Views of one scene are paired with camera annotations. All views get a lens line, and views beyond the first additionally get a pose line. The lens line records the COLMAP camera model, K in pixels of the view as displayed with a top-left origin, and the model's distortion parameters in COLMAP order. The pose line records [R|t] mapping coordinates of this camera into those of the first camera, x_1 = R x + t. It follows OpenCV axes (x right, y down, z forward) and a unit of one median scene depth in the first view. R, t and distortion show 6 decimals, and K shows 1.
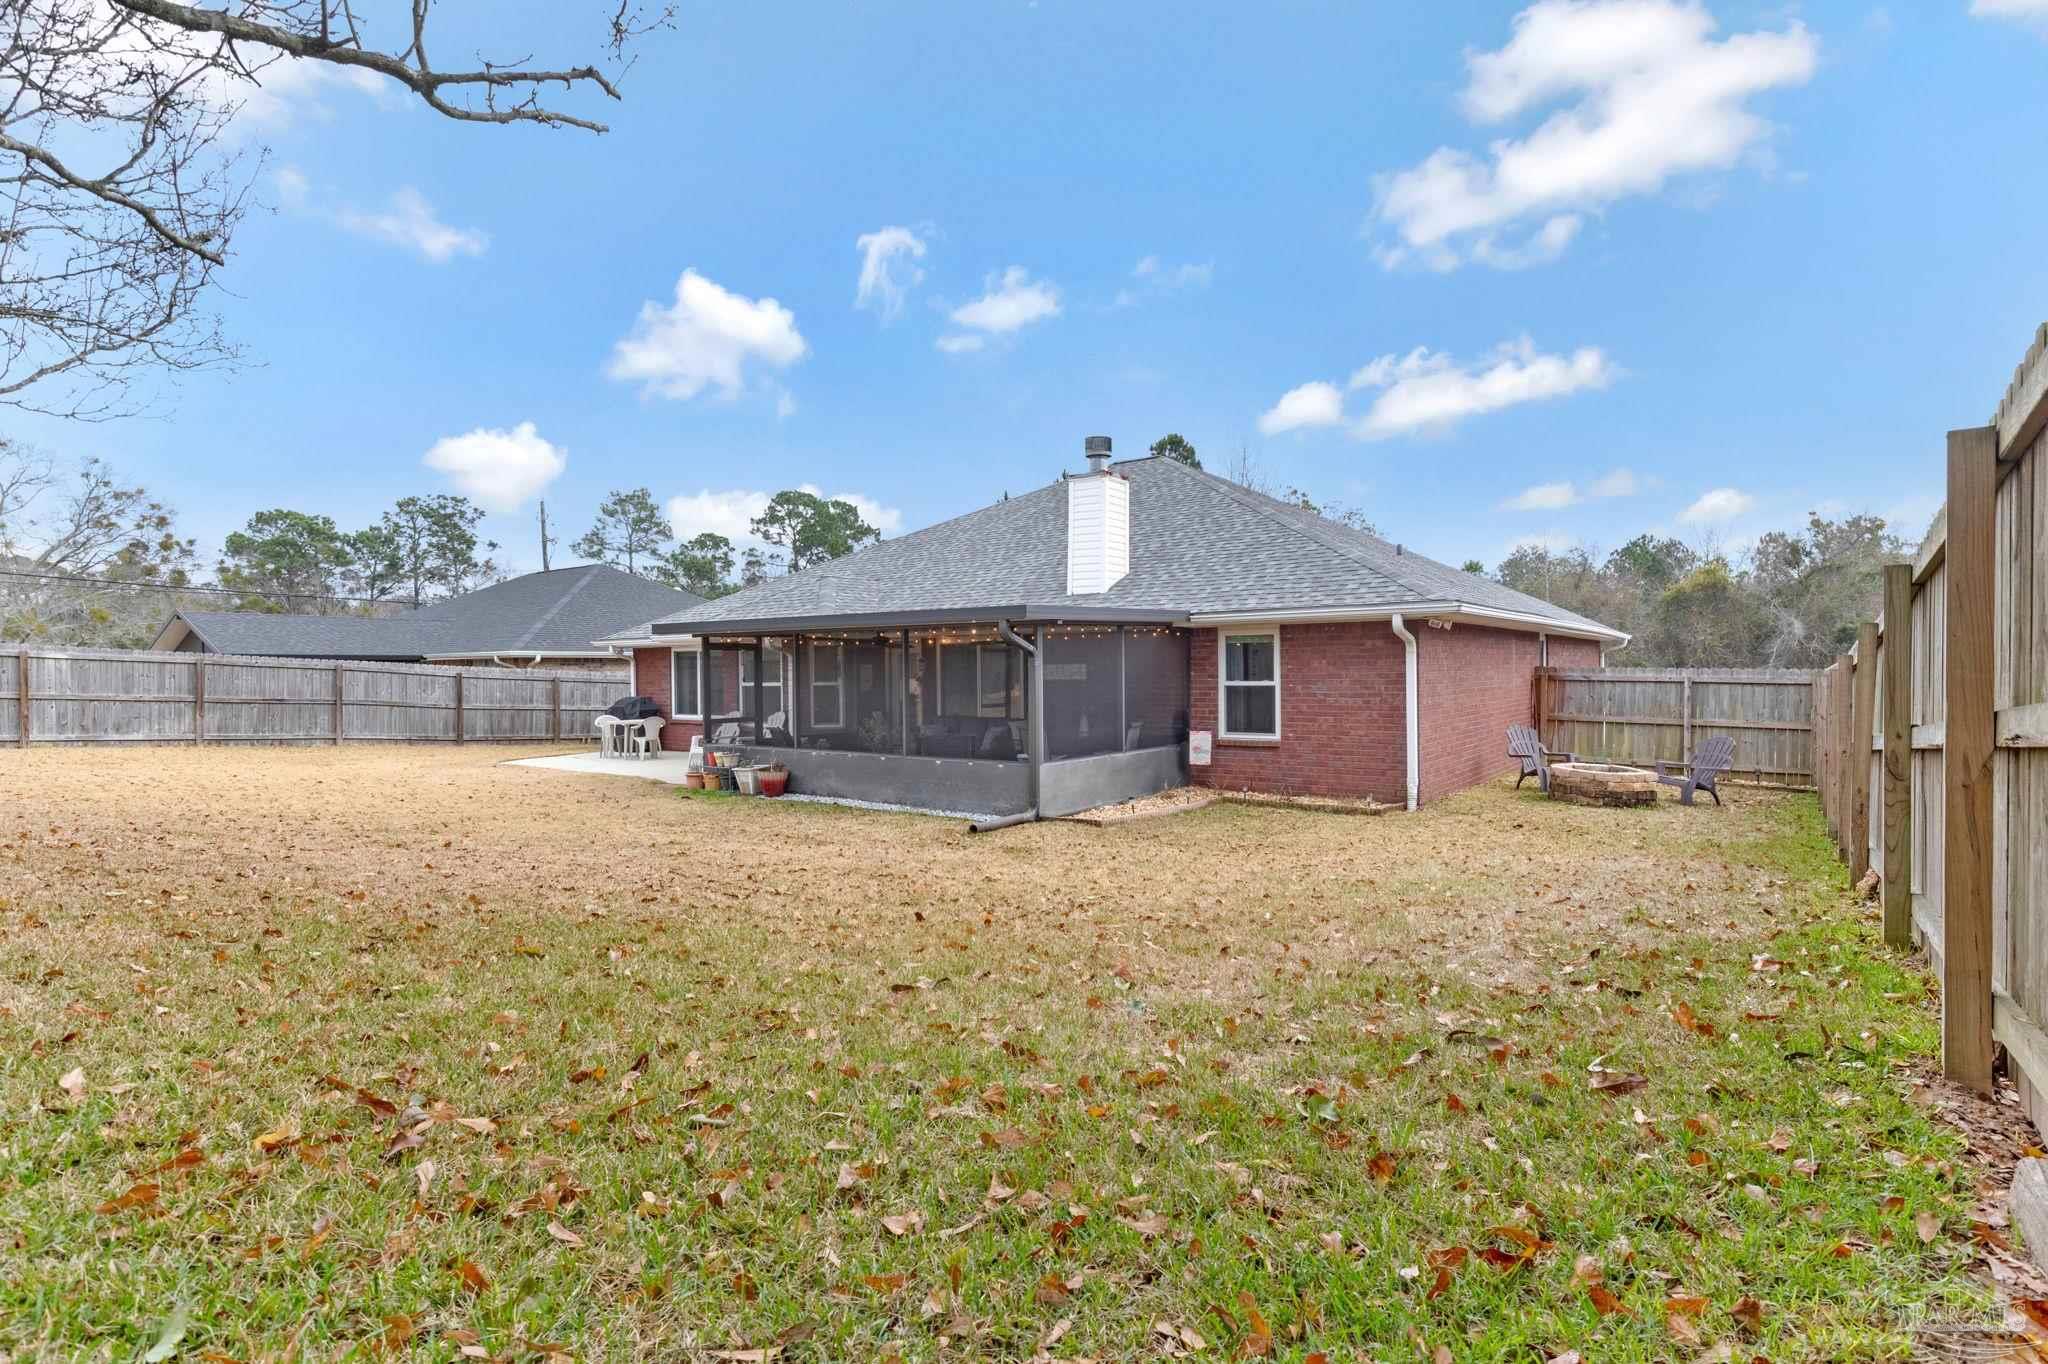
lens RADIAL K [[1036.9, 0, 1023.6], [0, 1036.9, 685.3], [0, 0, 1]] dist [0.006040, 0.002956]
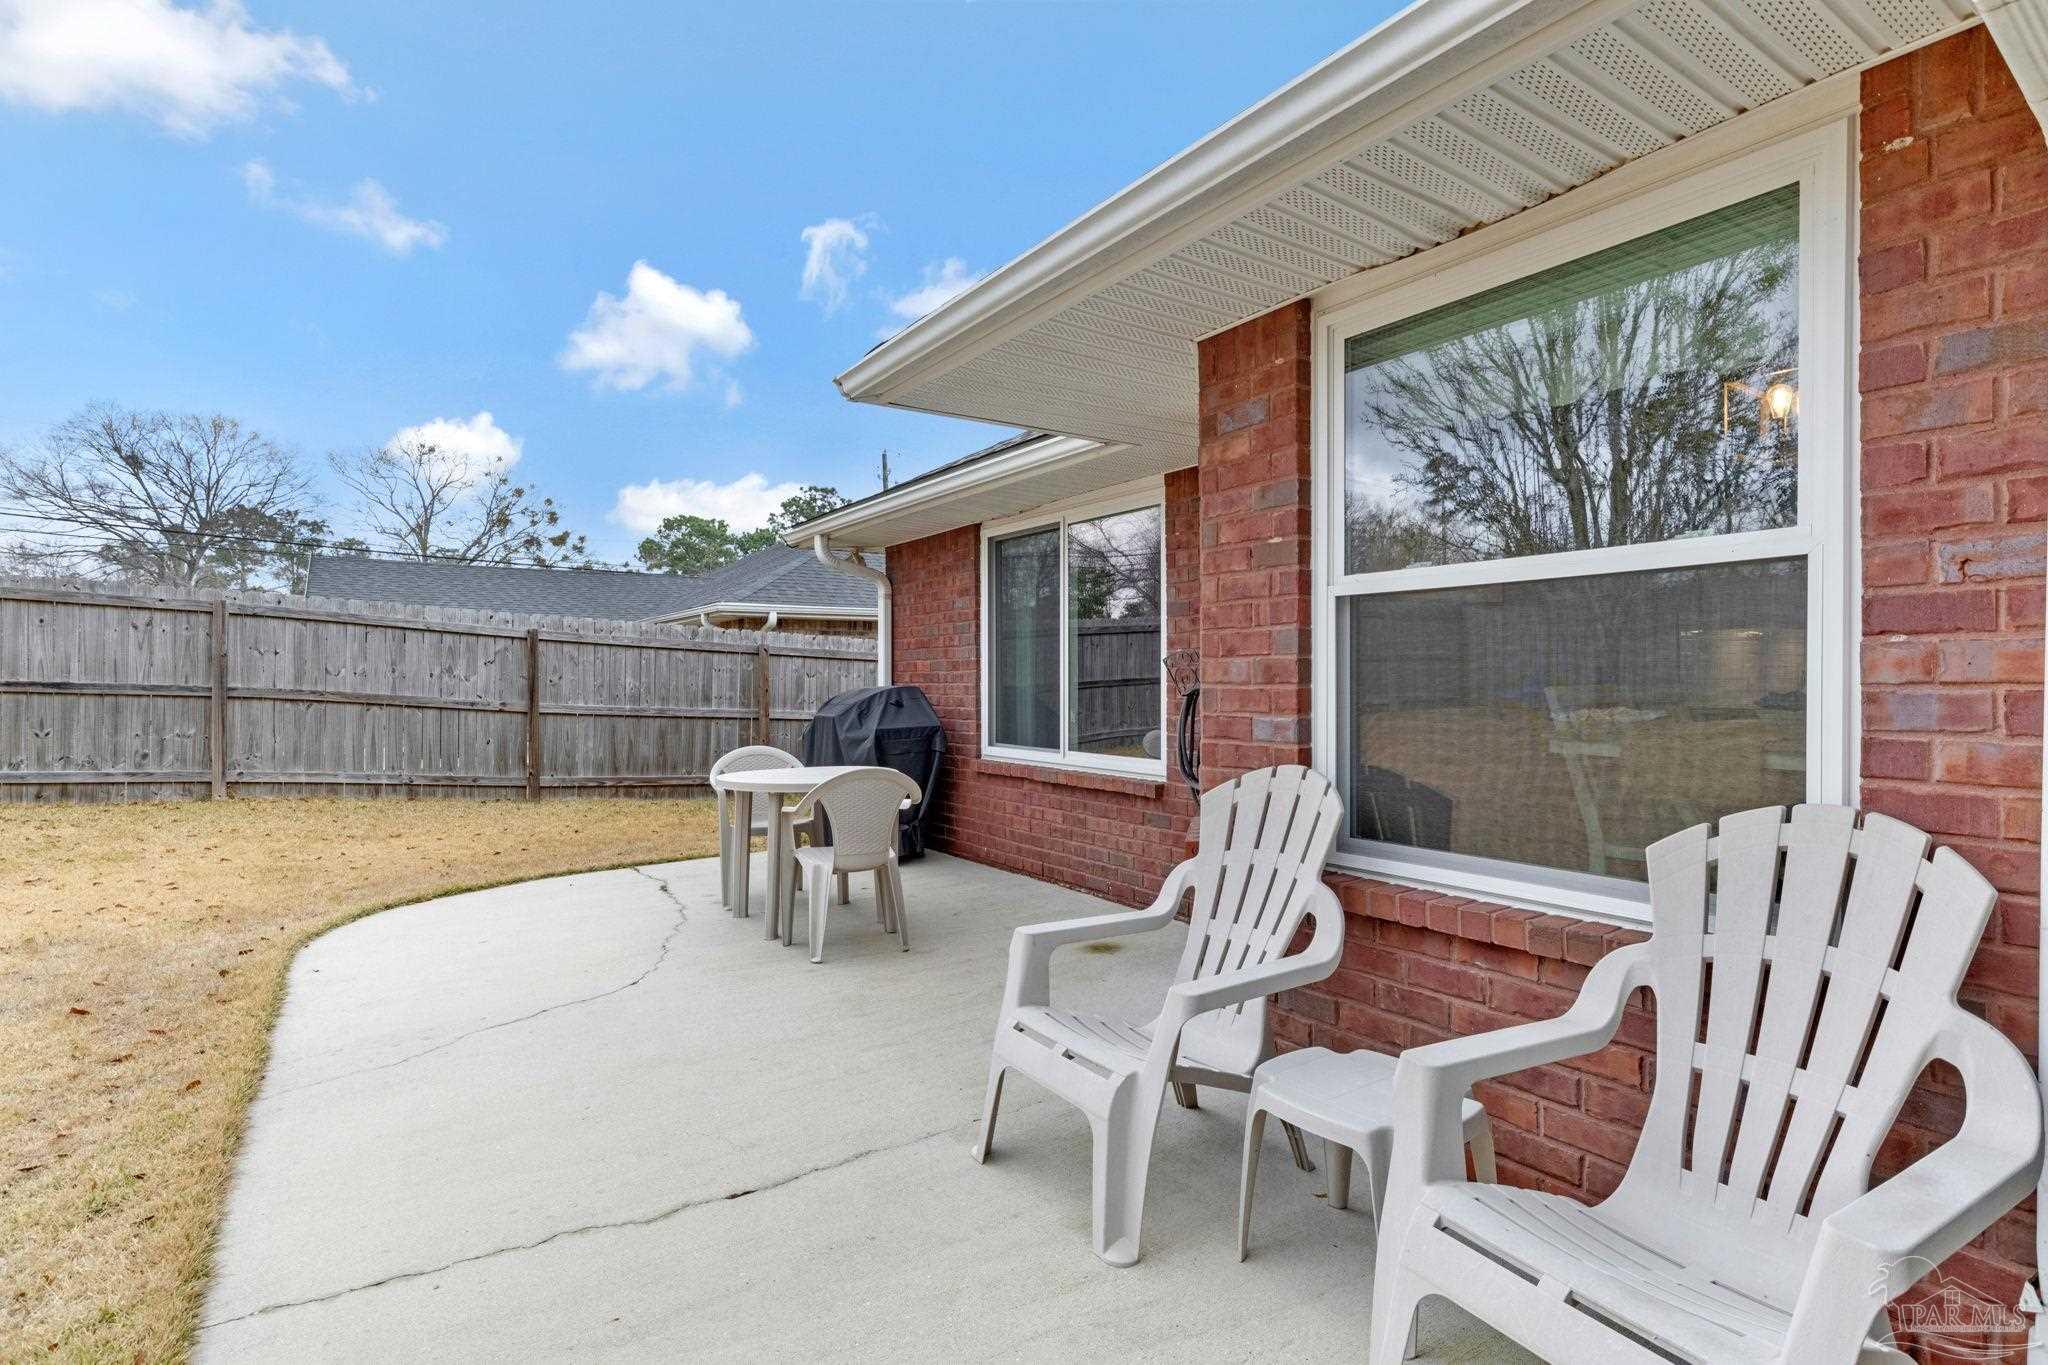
lens RADIAL K [[1013.3, 0, 1029.4], [0, 1013.3, 684.9], [0, 0, 1]] dist [0.001867, -0.000299]
pose [[0.942292, 0.006091, -0.334736, -0.211170], [-0.008473, 0.999948, -0.005657, 0.011569], [0.334684, 0.008167, 0.942295, 0.678524]]
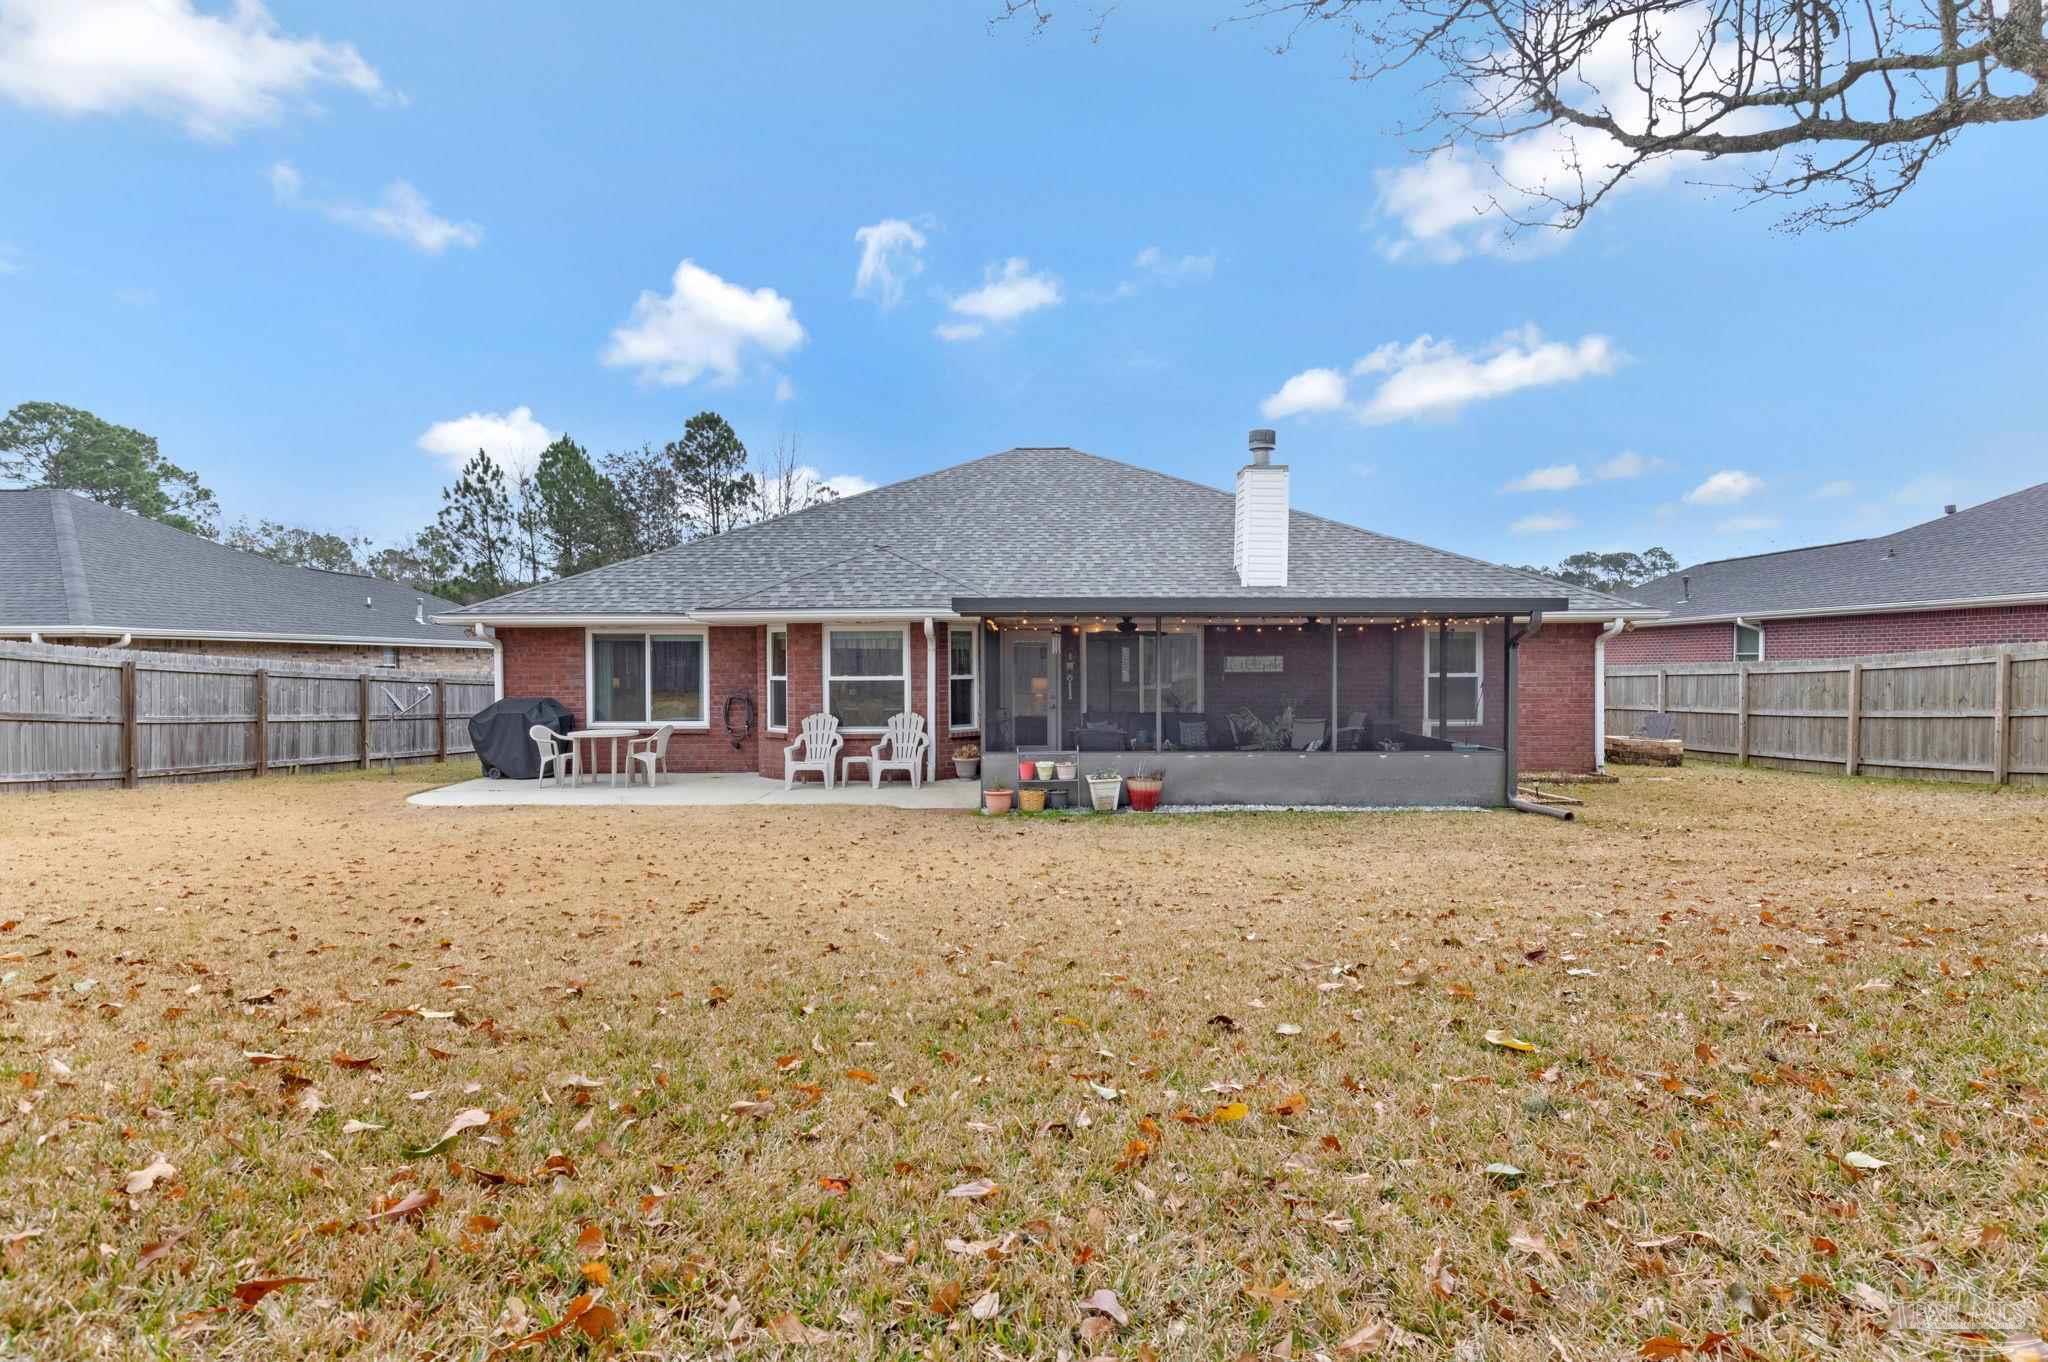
lens RADIAL K [[1036.9, 0, 1032.1], [0, 1036.9, 682.0], [0, 0, 1]] dist [0.006040, 0.002956]
pose [[0.797694, -0.005085, 0.603041, -0.495154], [0.005292, 0.999985, 0.001433, 0.000970], [-0.603039, 0.002048, 0.797709, 0.230046]]
